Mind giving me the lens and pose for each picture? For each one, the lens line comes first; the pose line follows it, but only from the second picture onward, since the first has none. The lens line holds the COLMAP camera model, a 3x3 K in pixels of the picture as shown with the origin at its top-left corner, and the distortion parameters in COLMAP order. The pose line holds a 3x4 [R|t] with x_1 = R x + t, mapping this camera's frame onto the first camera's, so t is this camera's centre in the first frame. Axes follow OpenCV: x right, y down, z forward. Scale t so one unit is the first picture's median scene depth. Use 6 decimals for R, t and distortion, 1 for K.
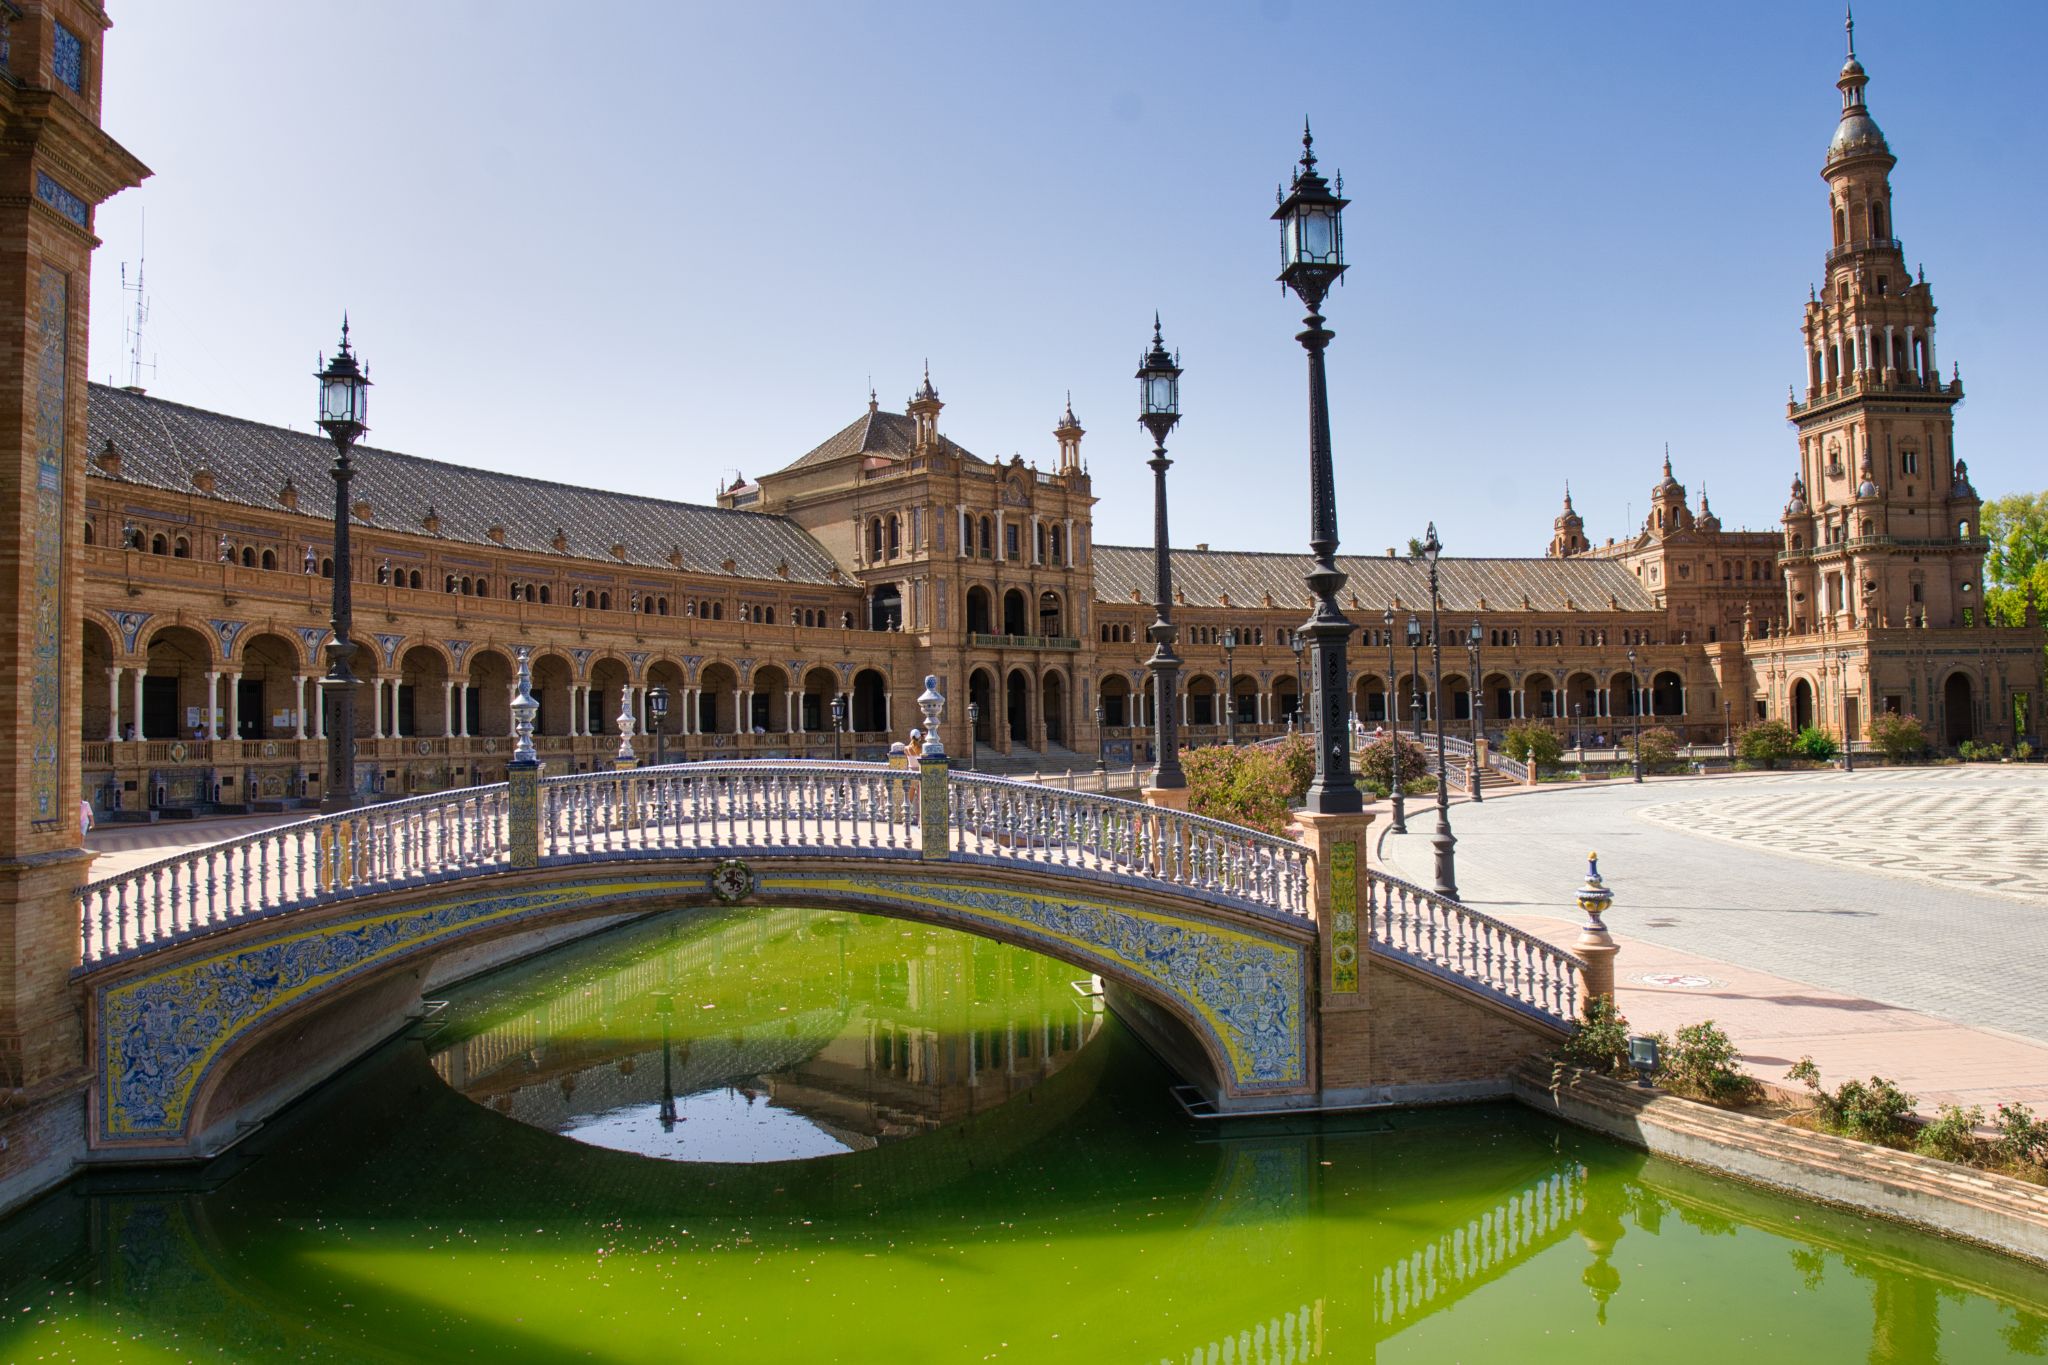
lens RADIAL K [[1444.6, 0, 1007.2], [0, 1444.6, 684.5], [0, 0, 1]] dist [-0.101801, 0.062139]
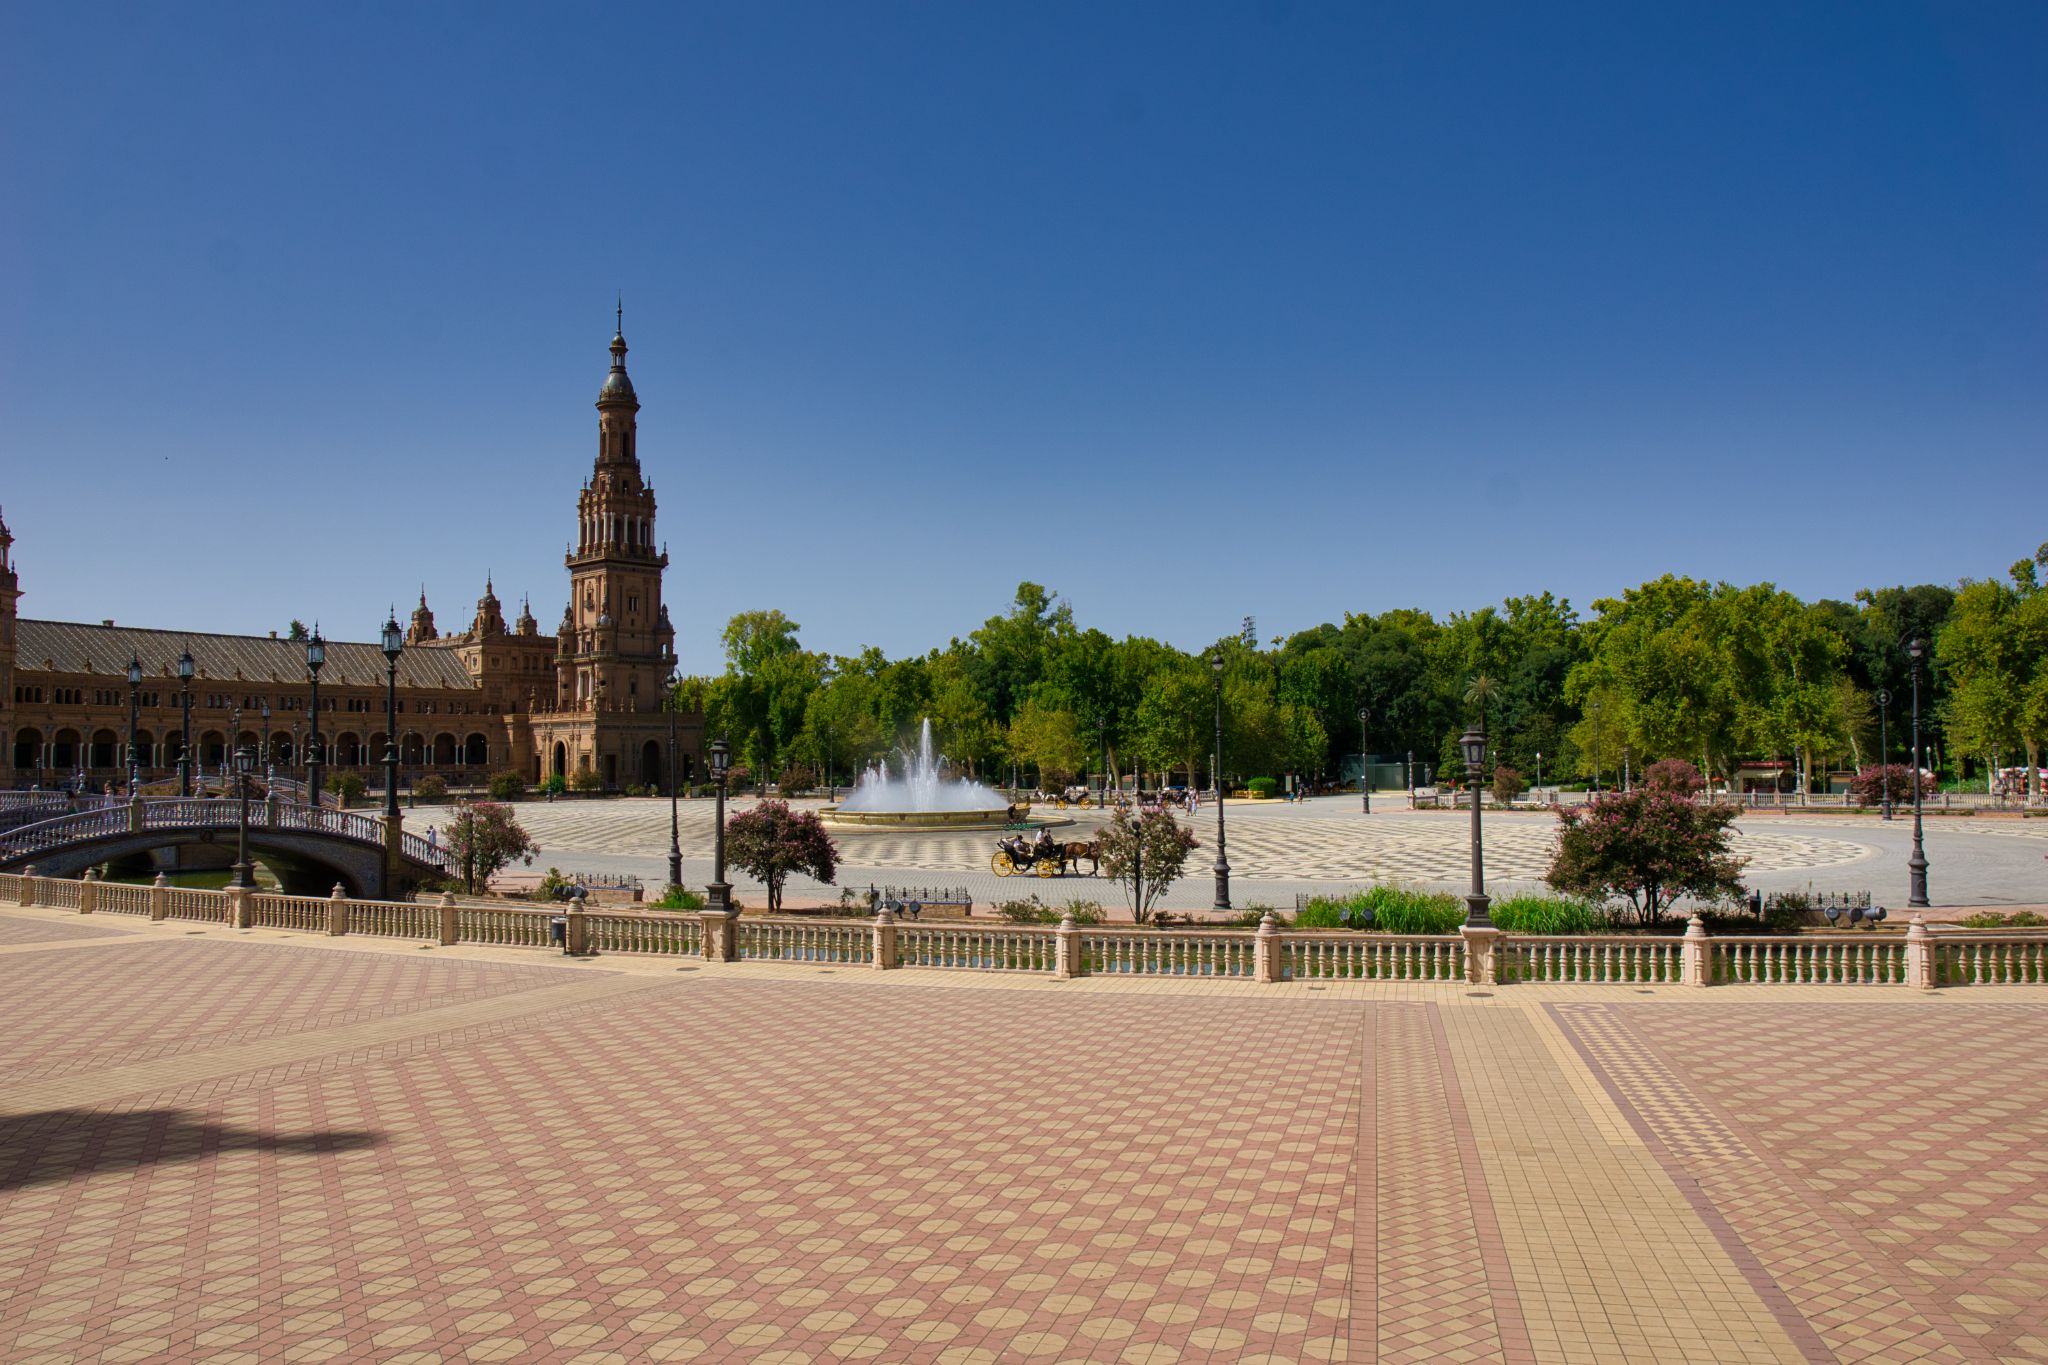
lens RADIAL K [[1444.6, 0, 1033.4], [0, 1444.6, 682.4], [0, 0, 1]] dist [-0.101801, 0.062139]
pose [[0.738737, 0.047227, 0.672337, -0.088800], [-0.026676, 0.998809, -0.040849, -0.018168], [-0.673466, 0.012242, 0.739117, -0.459061]]
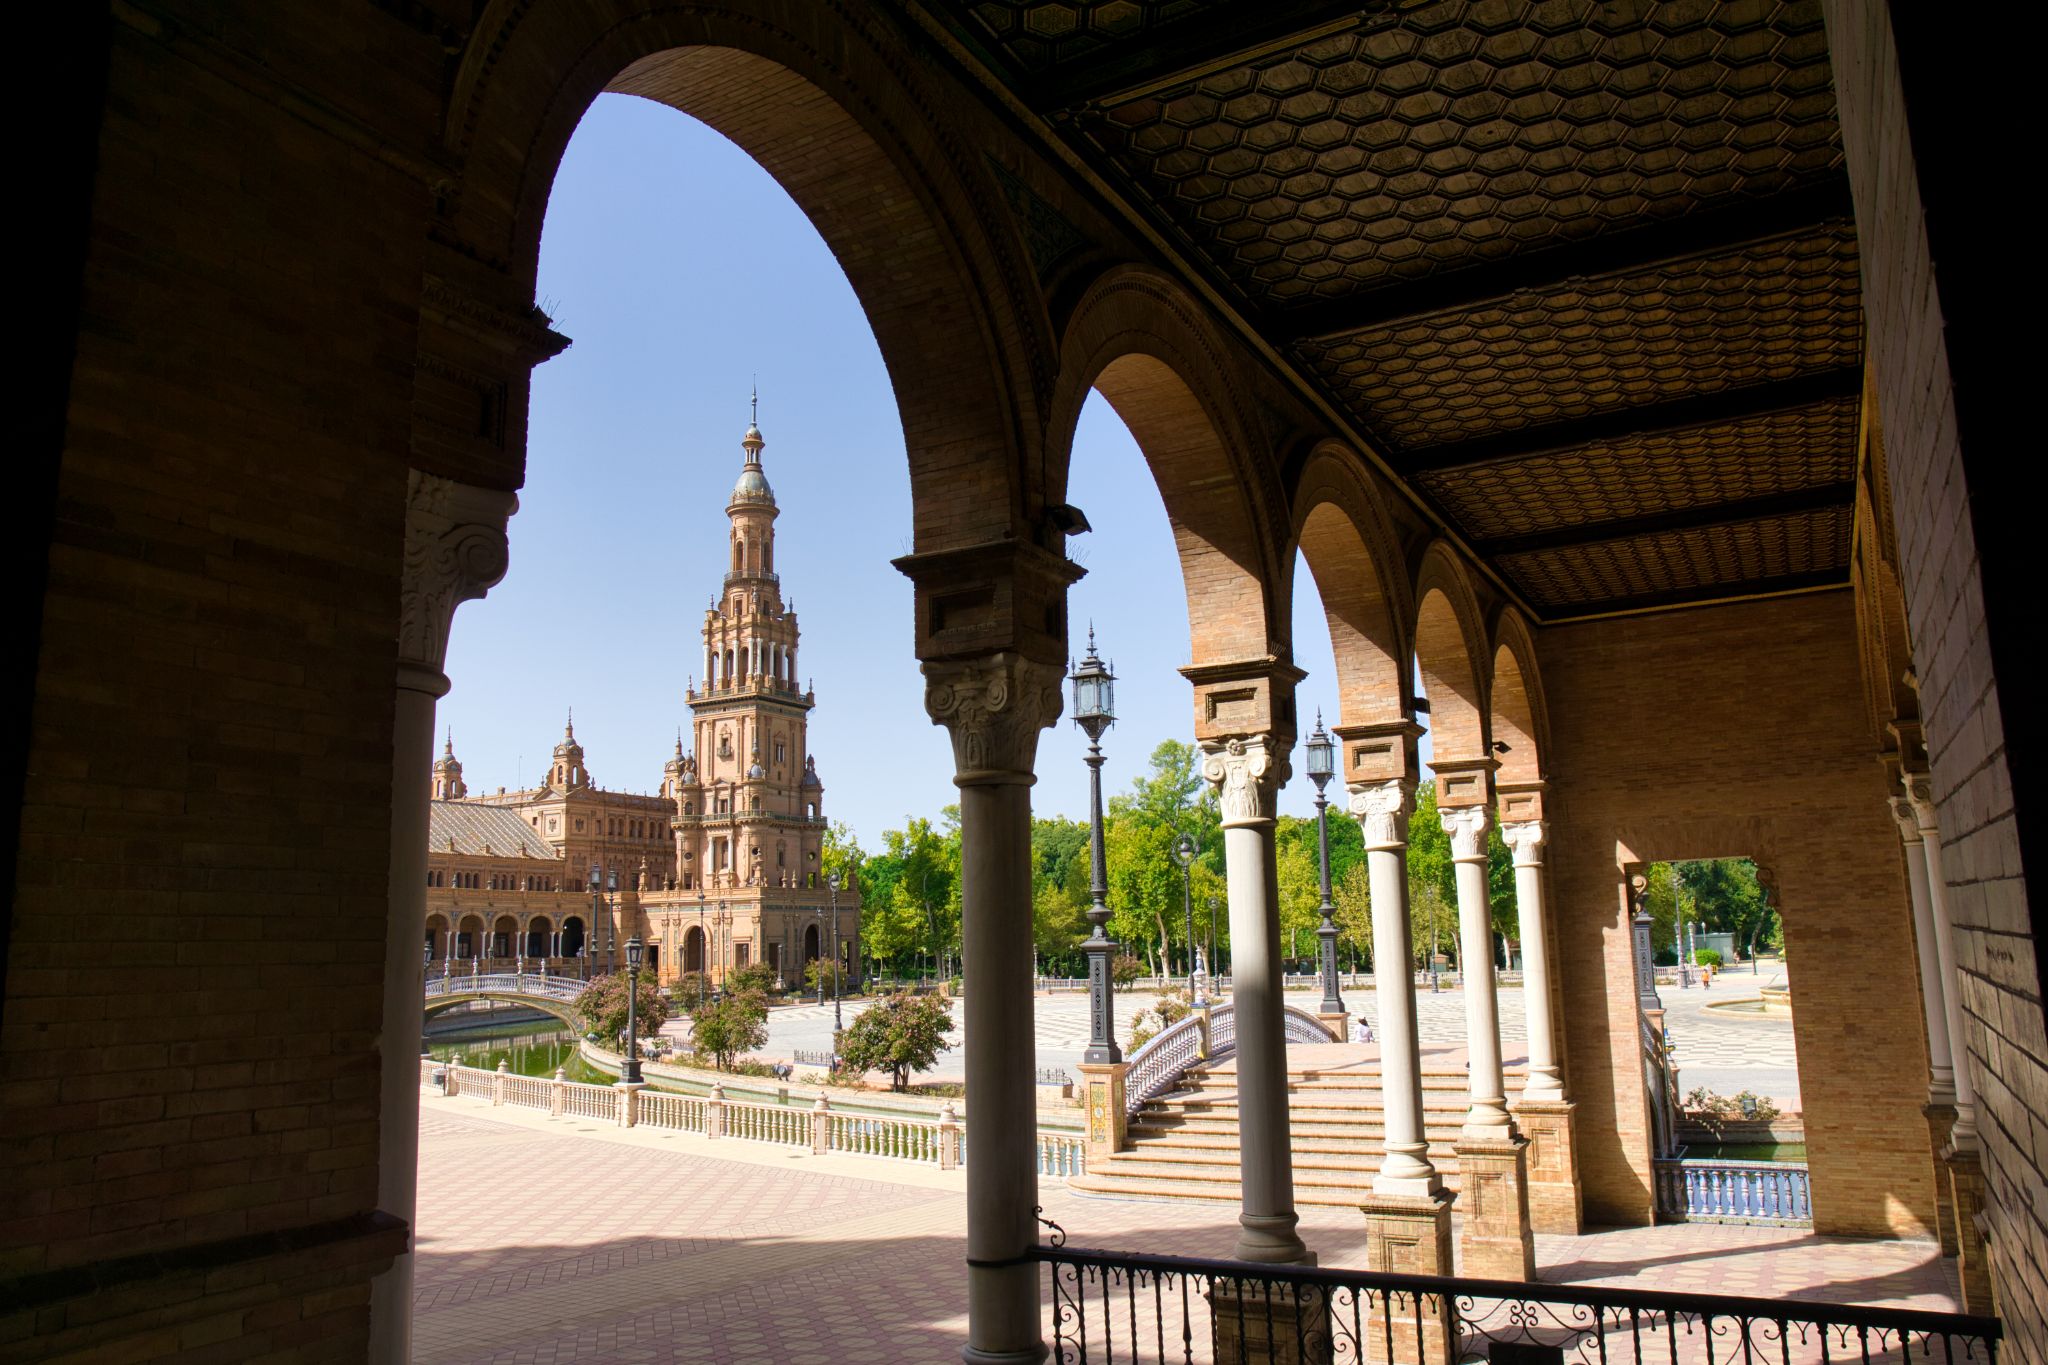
lens RADIAL K [[1444.6, 0, 1013.2], [0, 1444.6, 675.0], [0, 0, 1]] dist [-0.101801, 0.062139]
pose [[0.604238, 0.155127, 0.781558, -0.232280], [-0.016489, 0.983090, -0.182380, 0.002983], [-0.796633, 0.097314, 0.596578, 0.062510]]
